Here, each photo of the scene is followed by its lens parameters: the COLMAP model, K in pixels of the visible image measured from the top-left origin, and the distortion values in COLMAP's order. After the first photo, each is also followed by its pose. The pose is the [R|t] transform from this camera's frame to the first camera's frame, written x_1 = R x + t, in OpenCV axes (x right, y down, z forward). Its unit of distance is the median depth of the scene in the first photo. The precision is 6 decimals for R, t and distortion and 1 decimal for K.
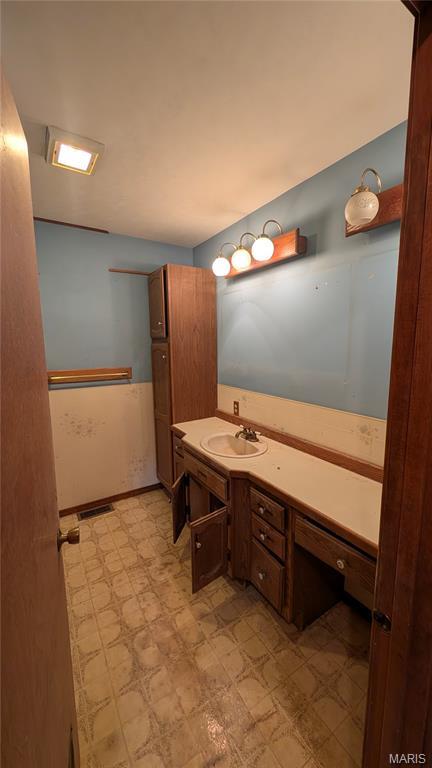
lens RADIAL K [[289.2, 0, 216.7], [0, 289.2, 382.9], [0, 0, 1]] dist [0.001142, -0.000730]
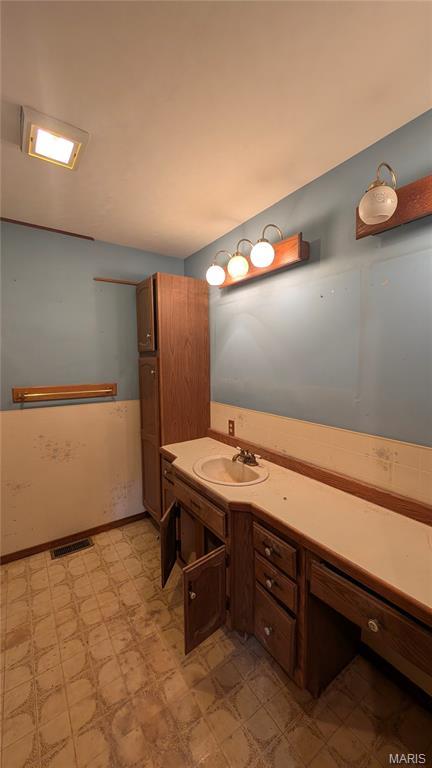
lens RADIAL K [[289.2, 0, 216.2], [0, 289.2, 383.4], [0, 0, 1]] dist [0.001142, -0.000730]
pose [[0.999166, -0.000117, 0.040822, -0.025940], [0.002463, 0.998347, -0.057413, -0.000817], [-0.040748, 0.057466, 0.997516, 0.114183]]
